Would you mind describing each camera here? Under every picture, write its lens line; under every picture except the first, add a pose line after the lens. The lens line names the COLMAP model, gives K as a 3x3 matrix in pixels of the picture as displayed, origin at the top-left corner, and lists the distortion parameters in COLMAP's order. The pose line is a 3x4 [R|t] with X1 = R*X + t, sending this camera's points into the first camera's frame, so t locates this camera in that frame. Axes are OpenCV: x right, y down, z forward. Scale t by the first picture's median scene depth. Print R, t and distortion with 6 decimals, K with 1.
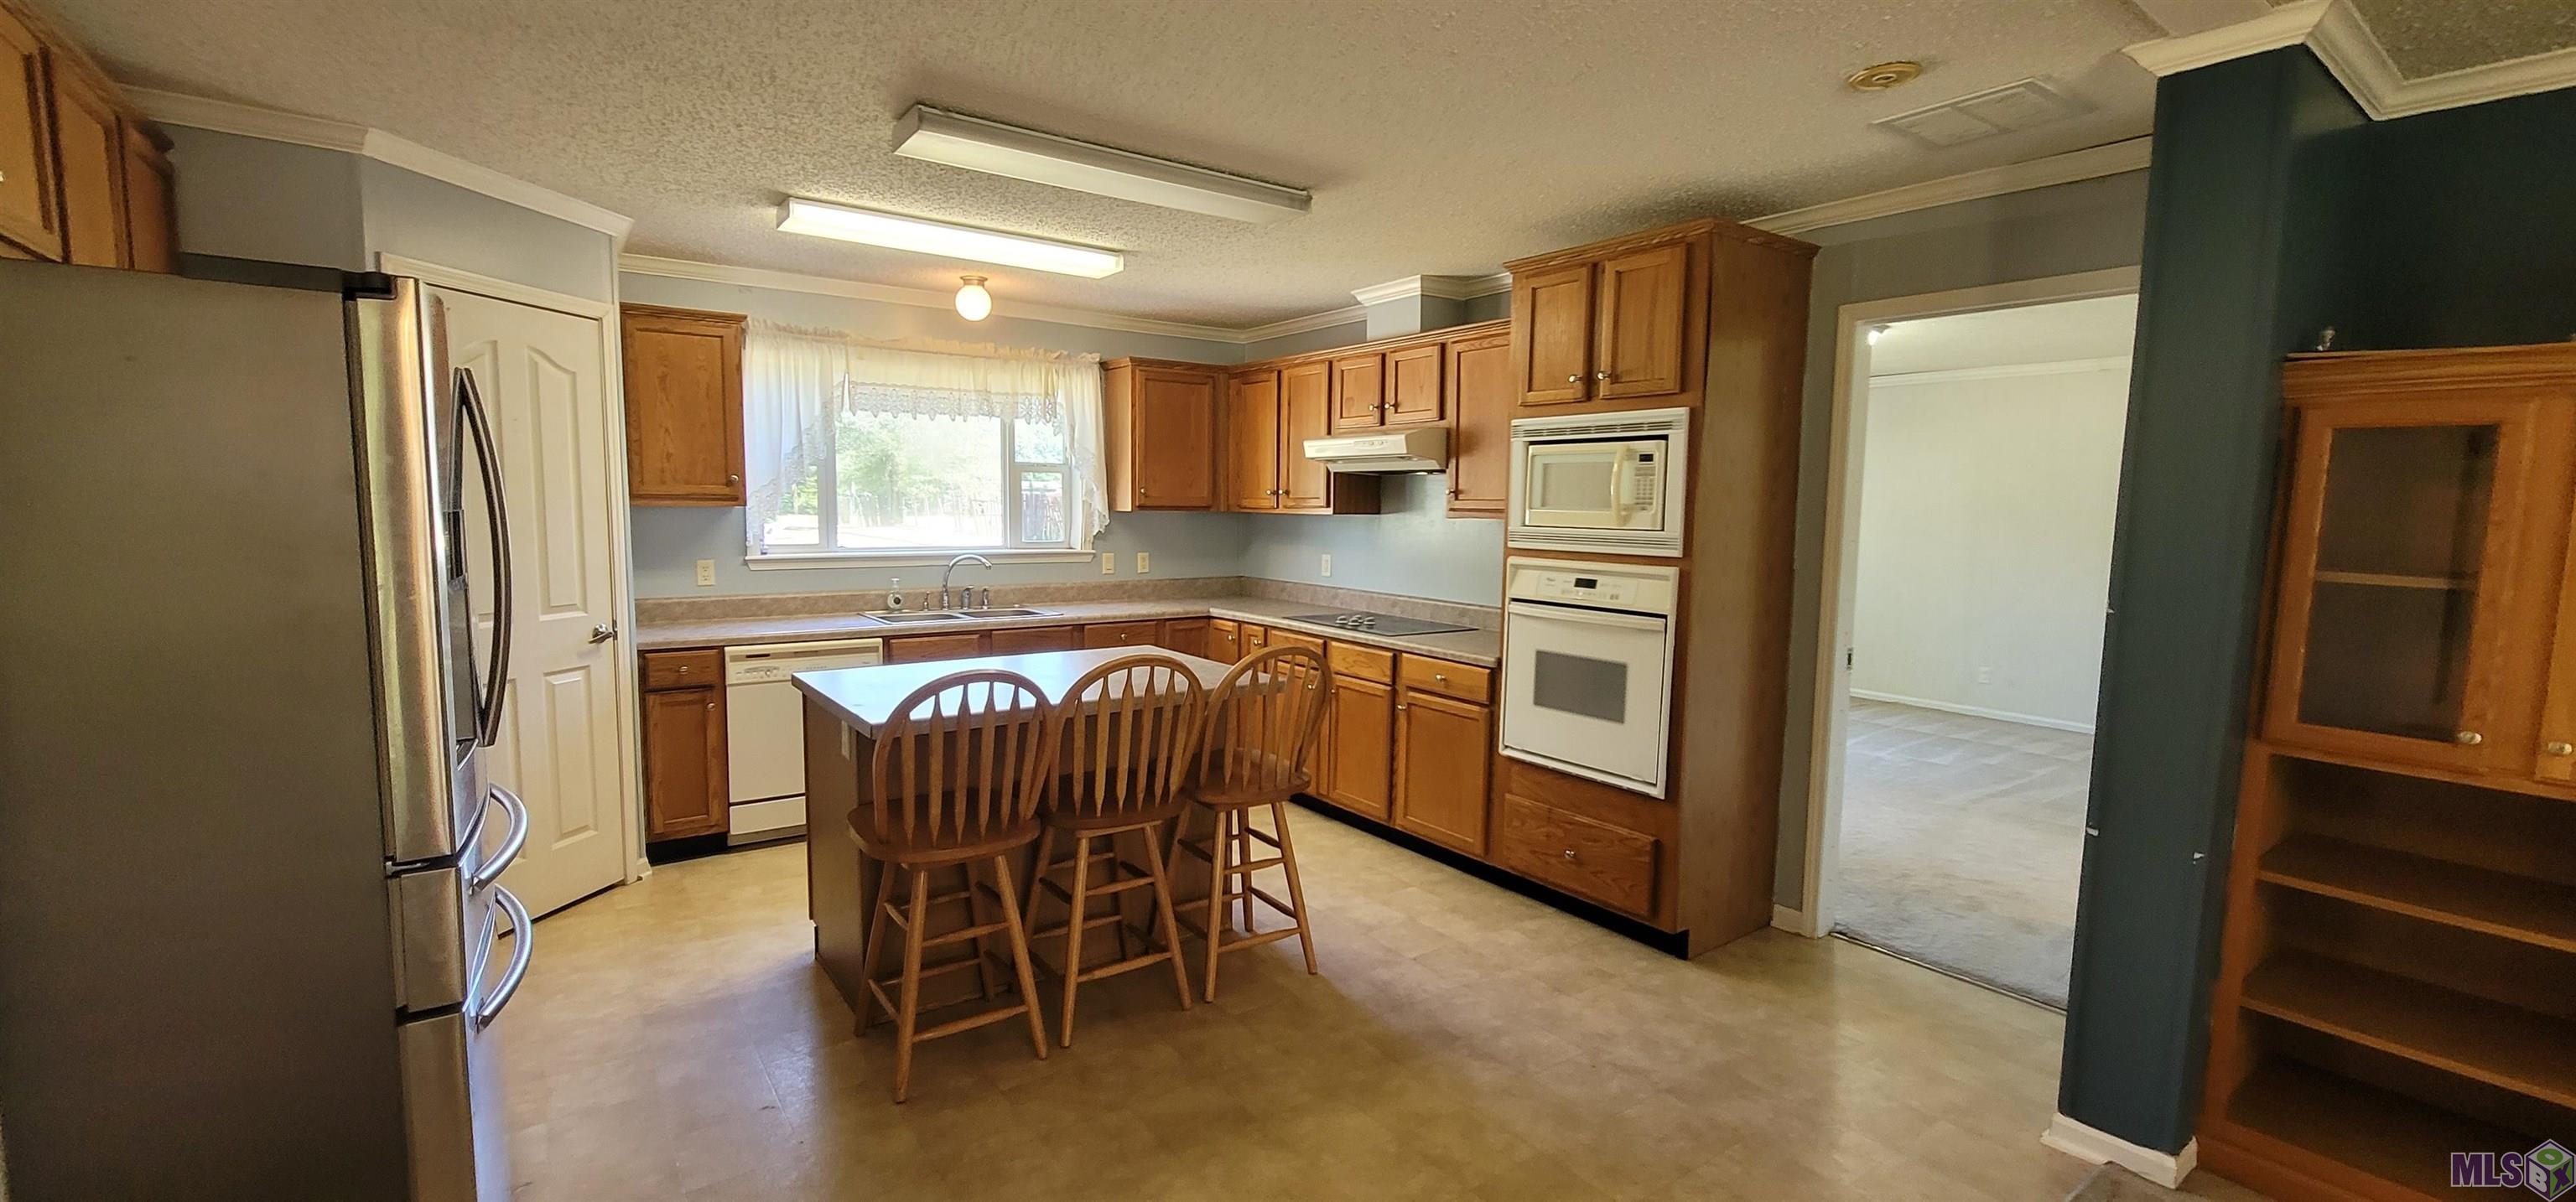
lens RADIAL K [[1055.6, 0, 1265.1], [0, 1055.6, 604.6], [0, 0, 1]] dist [0.001683, -0.001141]
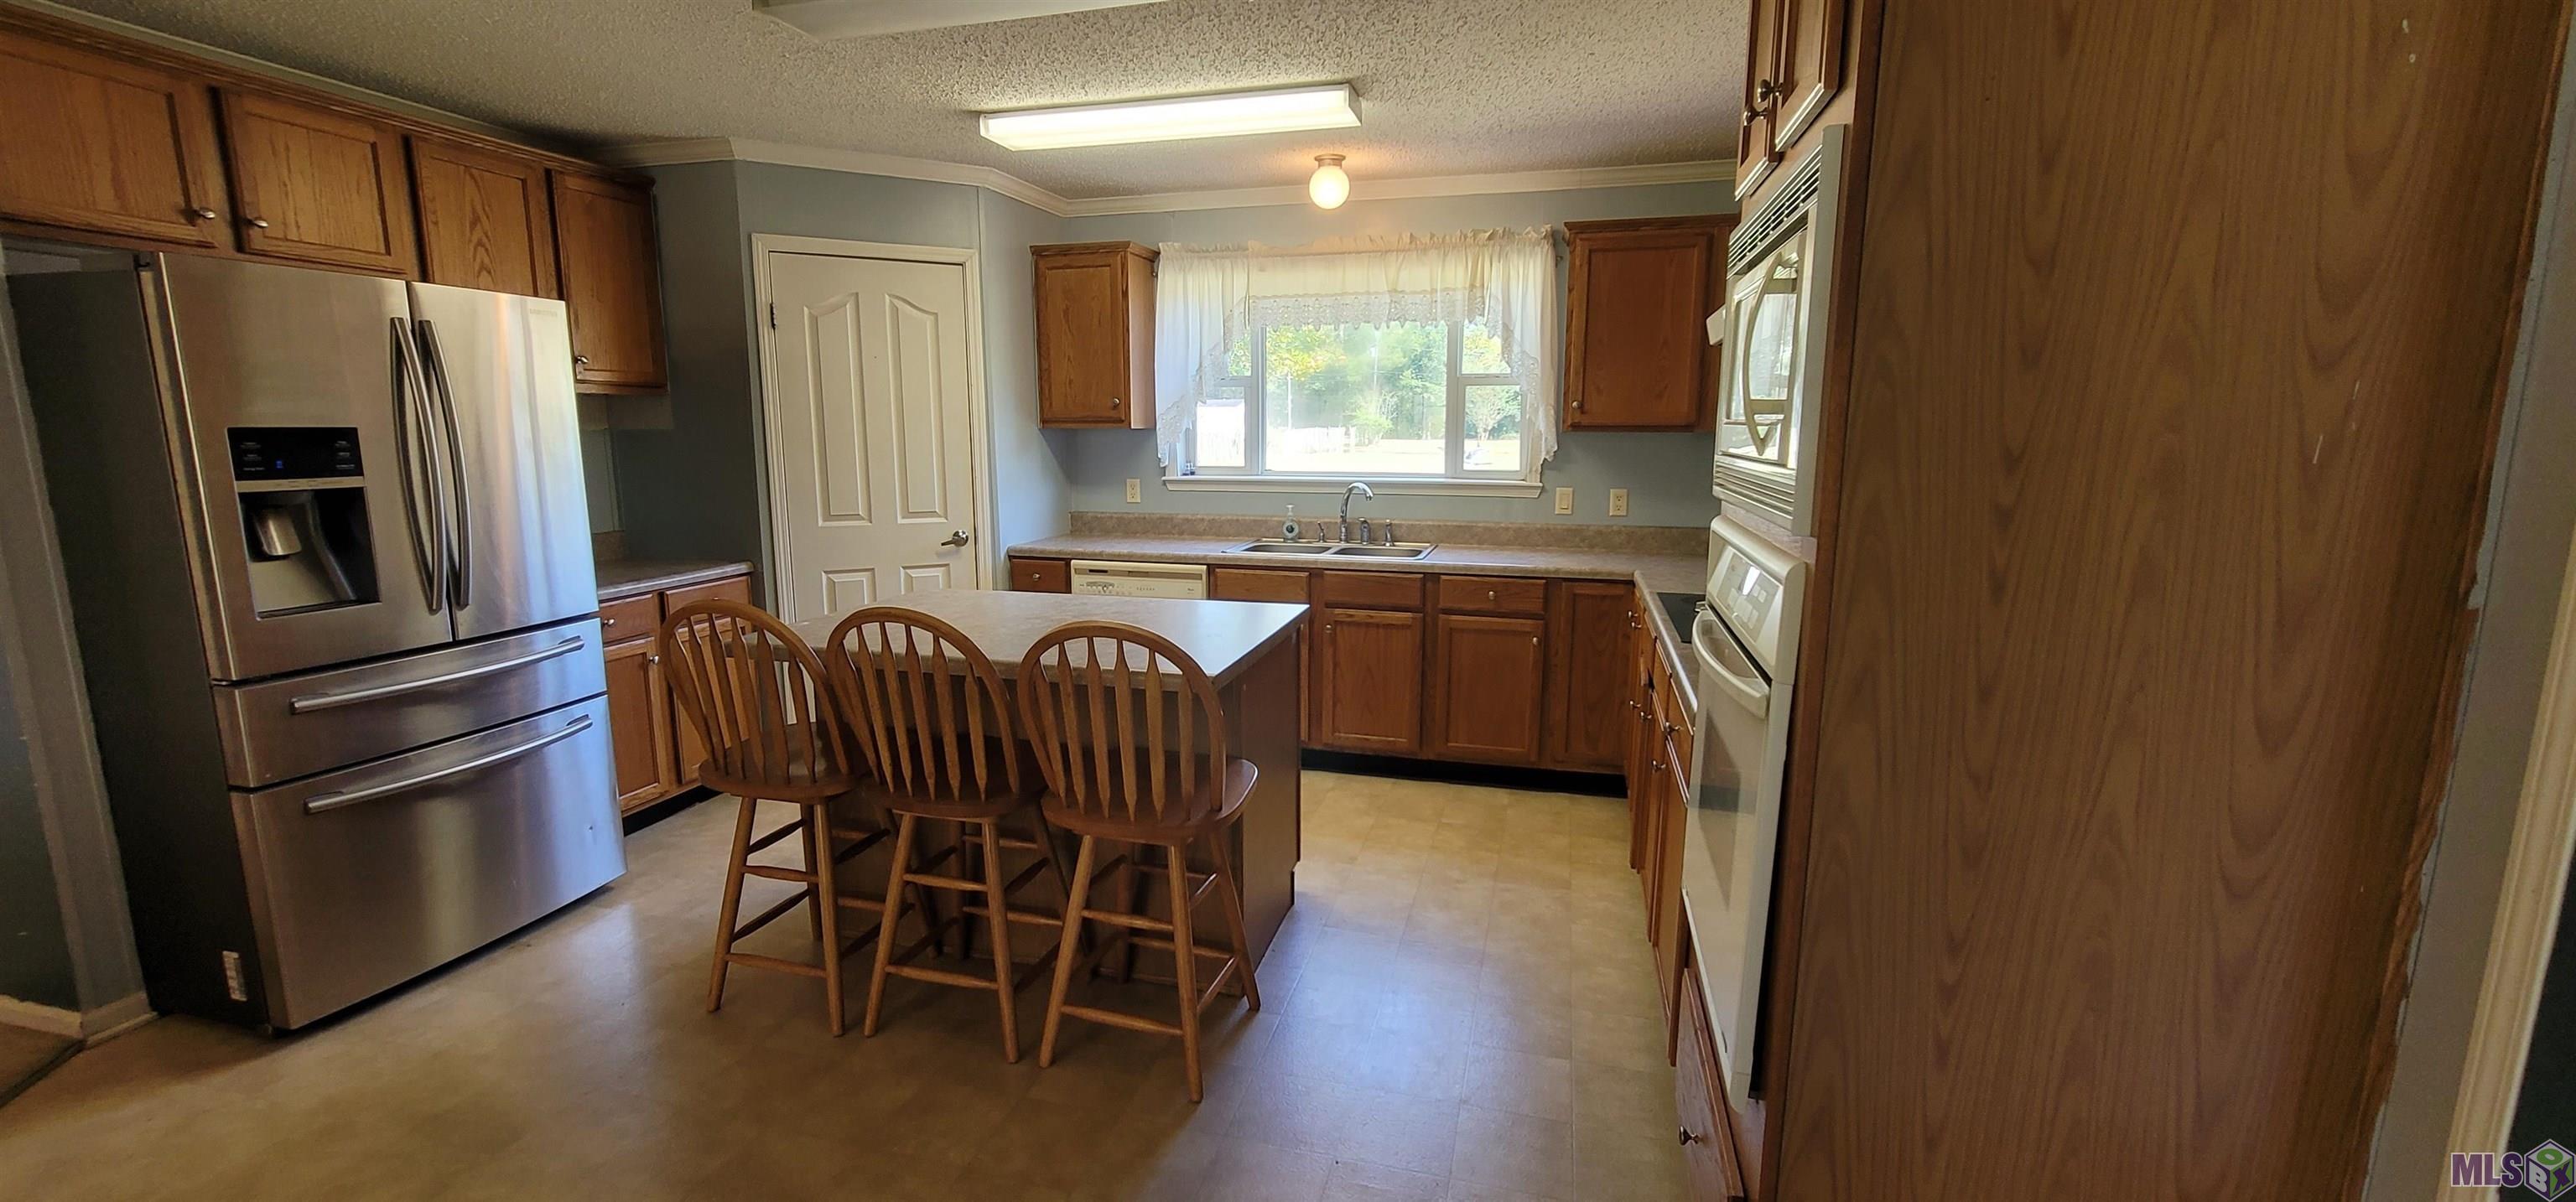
lens RADIAL K [[1055.6, 0, 1275.1], [0, 1055.6, 604.4], [0, 0, 1]] dist [0.001683, -0.001141]
pose [[0.619602, 0.124585, -0.774966, 0.405368], [-0.068744, 0.992142, 0.104537, -0.036676], [0.781900, -0.011497, 0.623298, 0.430051]]
